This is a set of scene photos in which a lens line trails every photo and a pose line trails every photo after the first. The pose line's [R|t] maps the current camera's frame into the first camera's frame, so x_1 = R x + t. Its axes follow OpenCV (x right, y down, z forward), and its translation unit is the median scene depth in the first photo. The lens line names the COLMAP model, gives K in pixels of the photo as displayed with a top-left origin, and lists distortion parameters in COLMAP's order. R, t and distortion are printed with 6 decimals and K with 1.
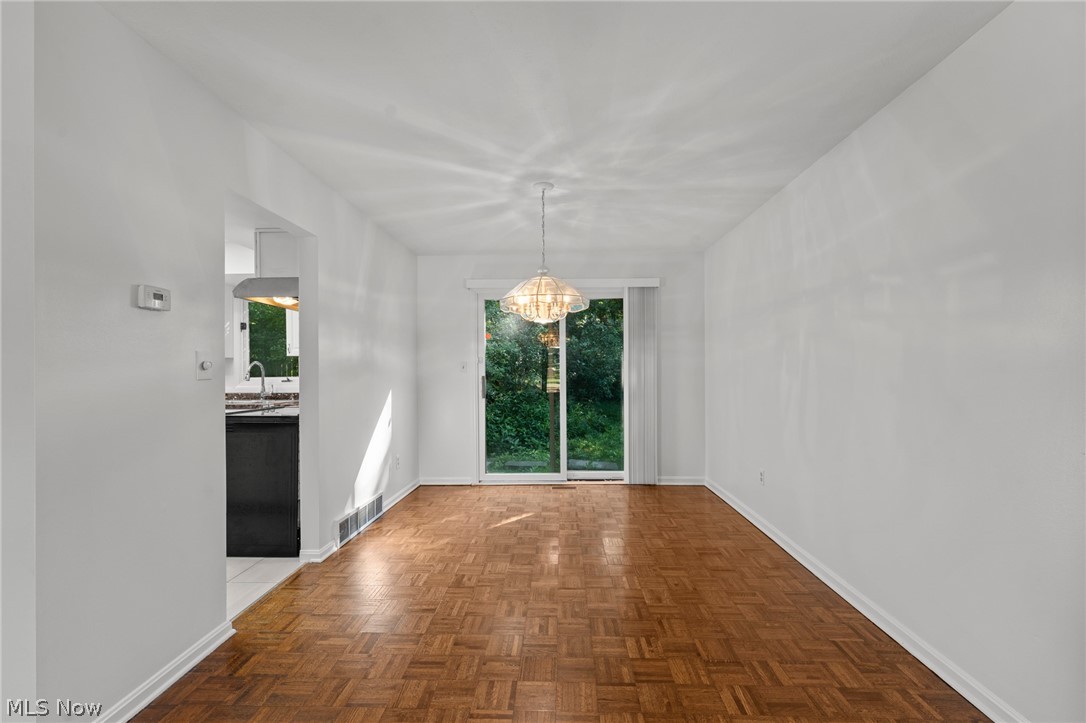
lens RADIAL K [[445.1, 0, 543.0], [0, 445.1, 361.5], [0, 0, 1]] dist [-0.000153, -0.000036]
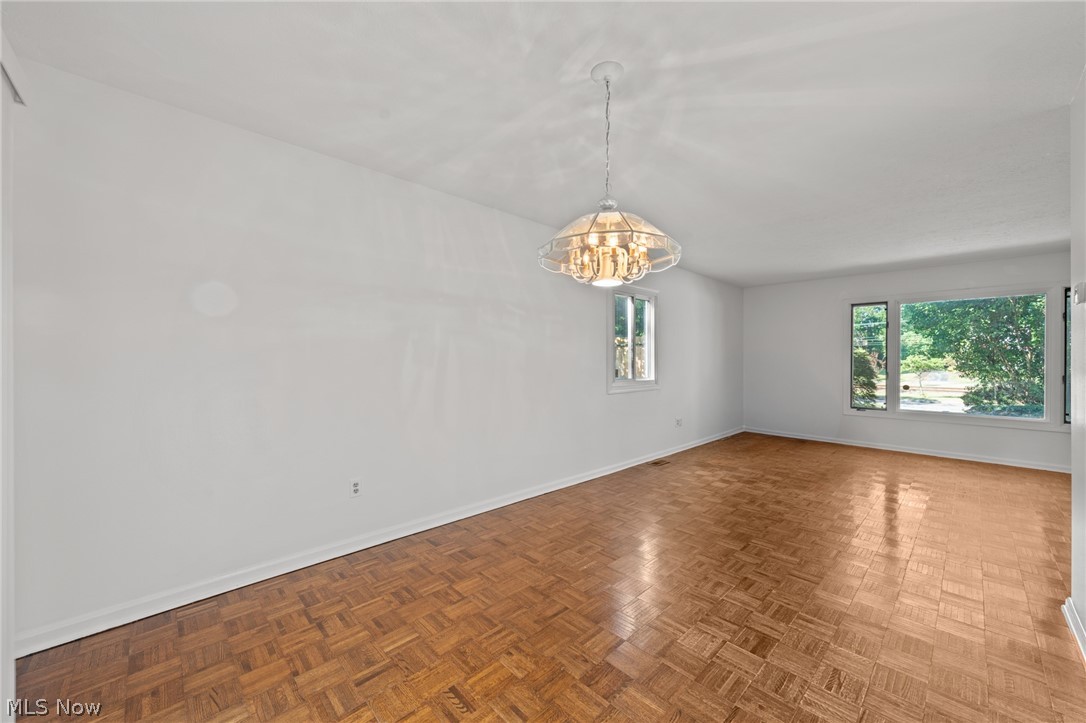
lens RADIAL K [[423.8, 0, 539.9], [0, 423.8, 355.4], [0, 0, 1]] dist [0.000592, 0.000077]
pose [[-0.716012, 0.007296, 0.698050, -0.411393], [-0.010060, 0.999734, -0.020768, 0.029598], [-0.698016, -0.021892, -0.715748, 1.737394]]
